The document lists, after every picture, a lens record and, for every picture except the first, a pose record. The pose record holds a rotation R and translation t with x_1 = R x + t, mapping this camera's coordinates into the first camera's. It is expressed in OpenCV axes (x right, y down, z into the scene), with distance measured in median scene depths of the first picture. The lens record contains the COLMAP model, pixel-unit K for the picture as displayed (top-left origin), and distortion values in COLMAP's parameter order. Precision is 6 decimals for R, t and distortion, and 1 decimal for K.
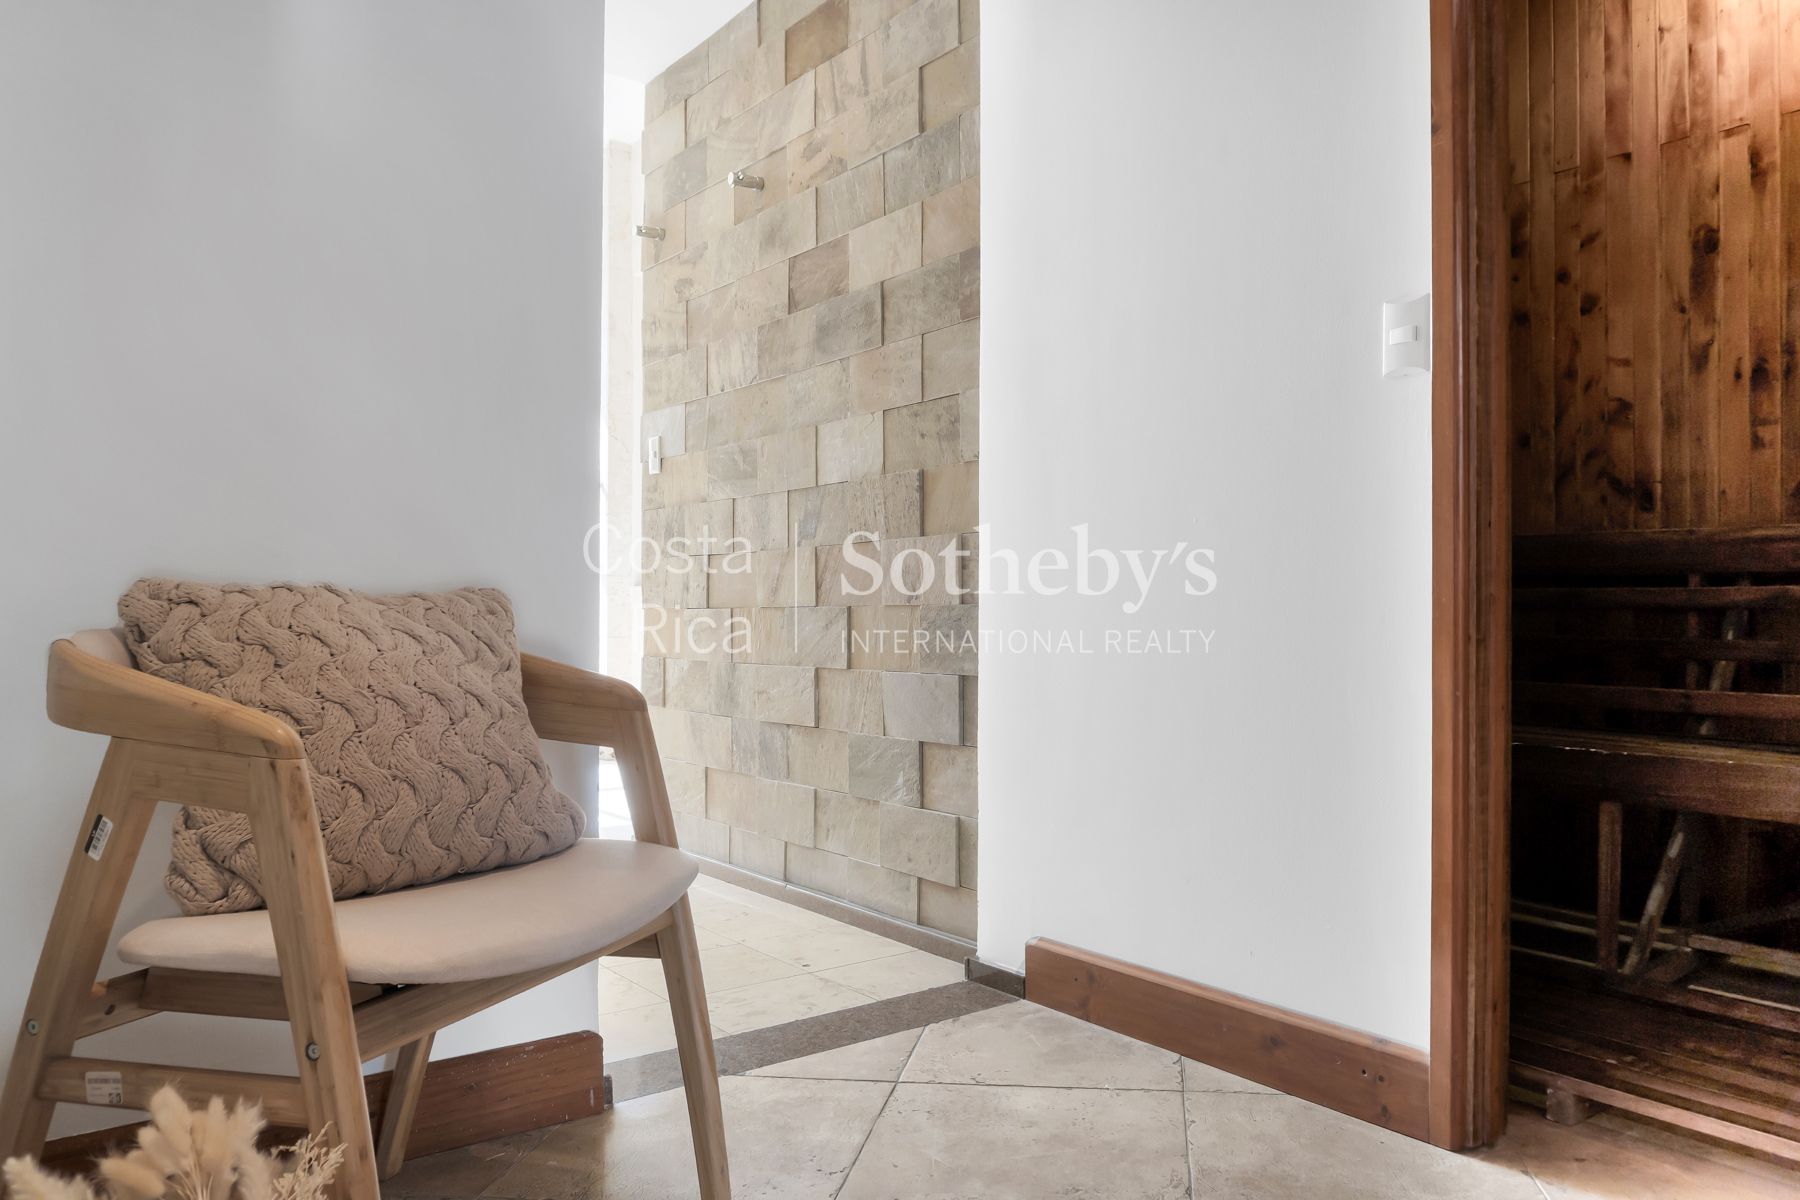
lens RADIAL K [[1237.0, 0, 910.6], [0, 1237.0, 601.1], [0, 0, 1]] dist [-0.028303, 0.000411]
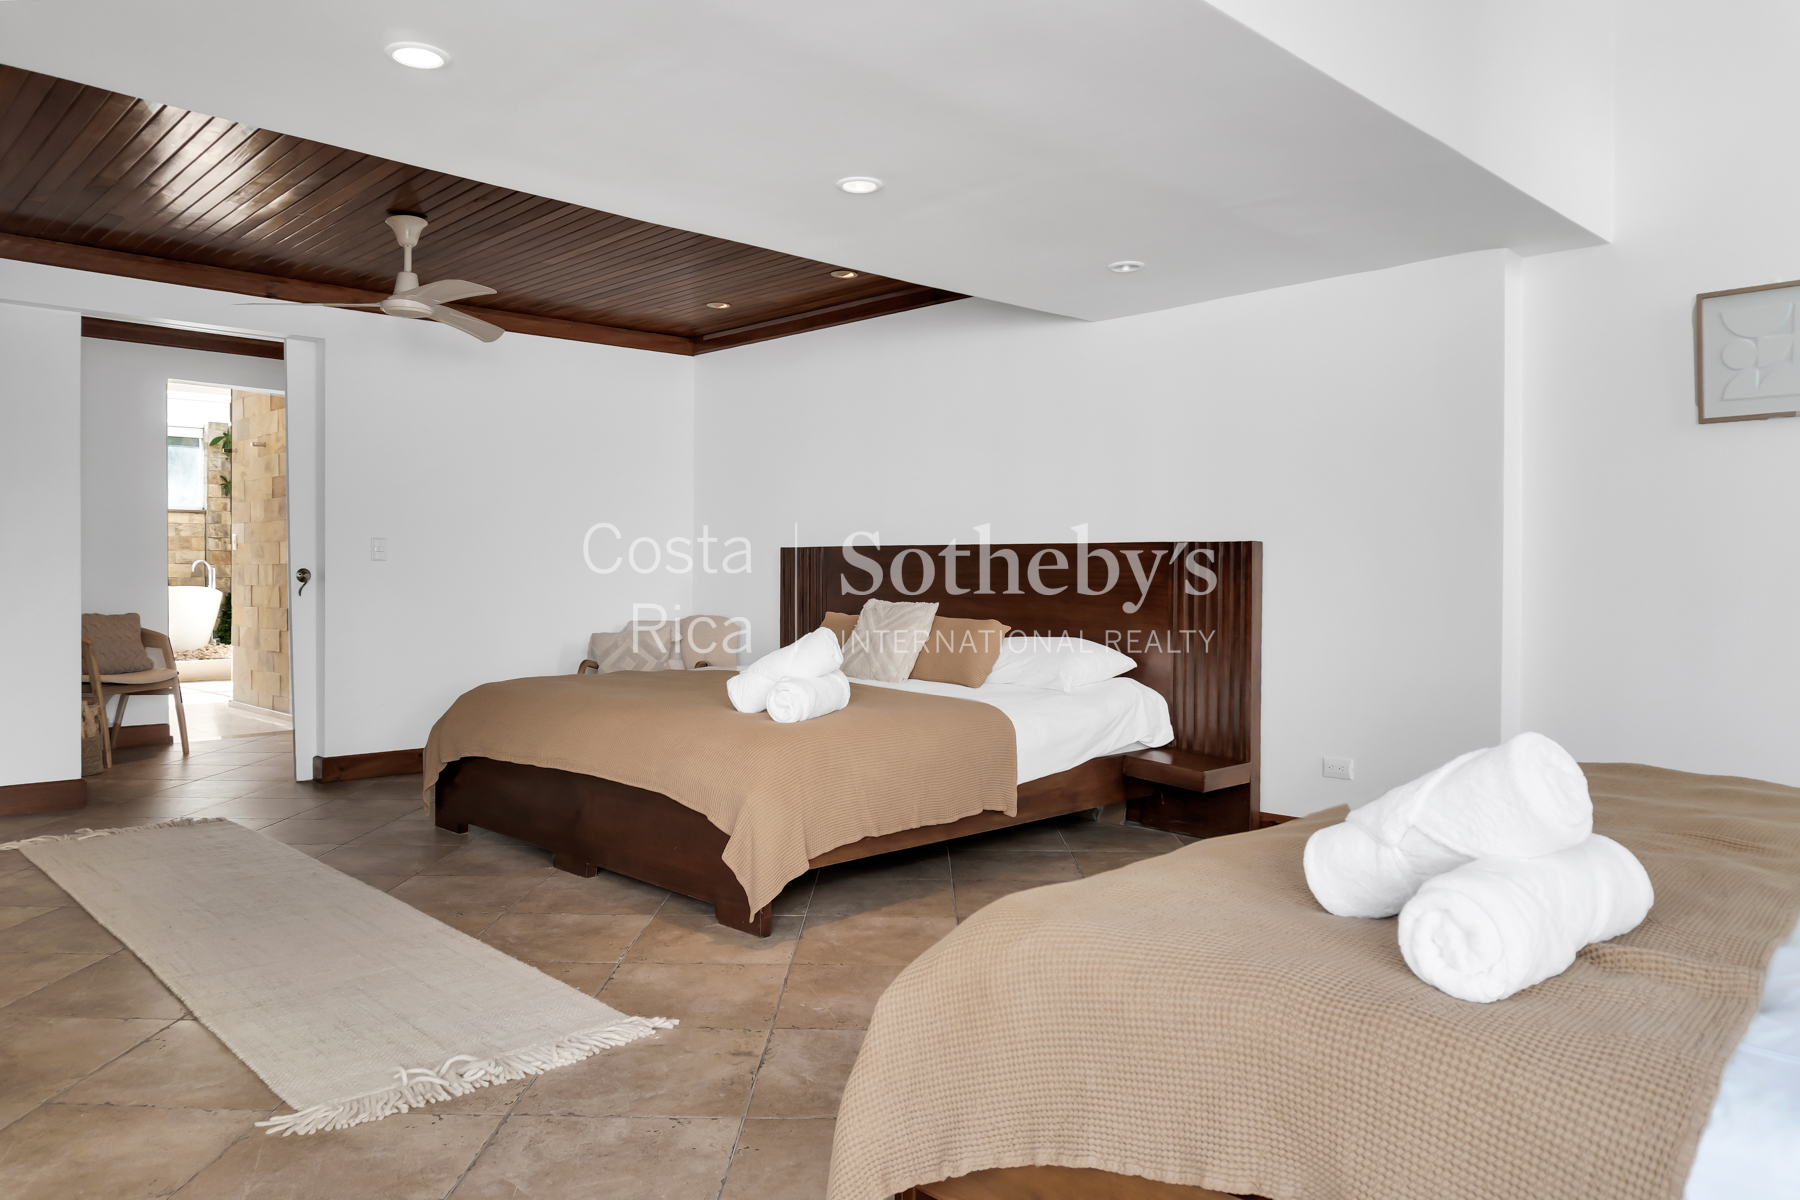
lens RADIAL K [[1237.0, 0, 910.6], [0, 1237.0, 601.1], [0, 0, 1]] dist [-0.028303, 0.000411]
pose [[0.986109, -0.001192, 0.166093, 0.826081], [-0.004823, 0.999347, 0.035808, -0.112396], [-0.166027, -0.036111, 0.985460, -1.864279]]
